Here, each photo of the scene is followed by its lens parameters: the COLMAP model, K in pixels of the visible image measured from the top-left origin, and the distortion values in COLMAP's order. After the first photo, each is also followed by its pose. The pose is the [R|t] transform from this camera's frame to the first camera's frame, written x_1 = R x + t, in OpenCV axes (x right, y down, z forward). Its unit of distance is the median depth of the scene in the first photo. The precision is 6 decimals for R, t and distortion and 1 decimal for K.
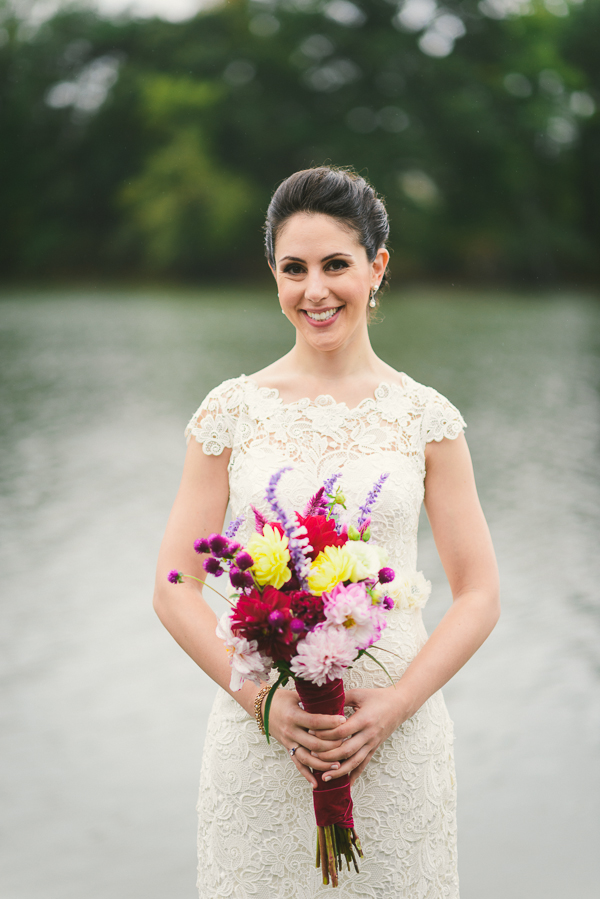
lens RADIAL K [[2225.9, 0, 297.6], [0, 2225.9, 448.6], [0, 0, 1]] dist [0.064916, 0.000000]
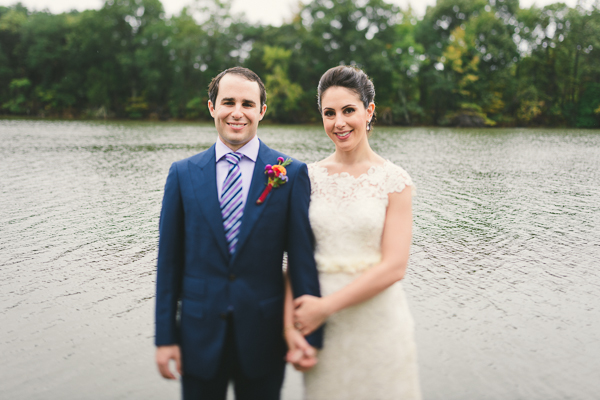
lens RADIAL K [[791.7, 0, 293.4], [0, 791.7, 203.1], [0, 0, 1]] dist [0.142344, 0.000000]
pose [[0.999511, 0.007660, -0.030330, -0.011874], [-0.006856, 0.999625, 0.026529, -0.013459], [0.030521, -0.026308, 0.999188, 0.233462]]
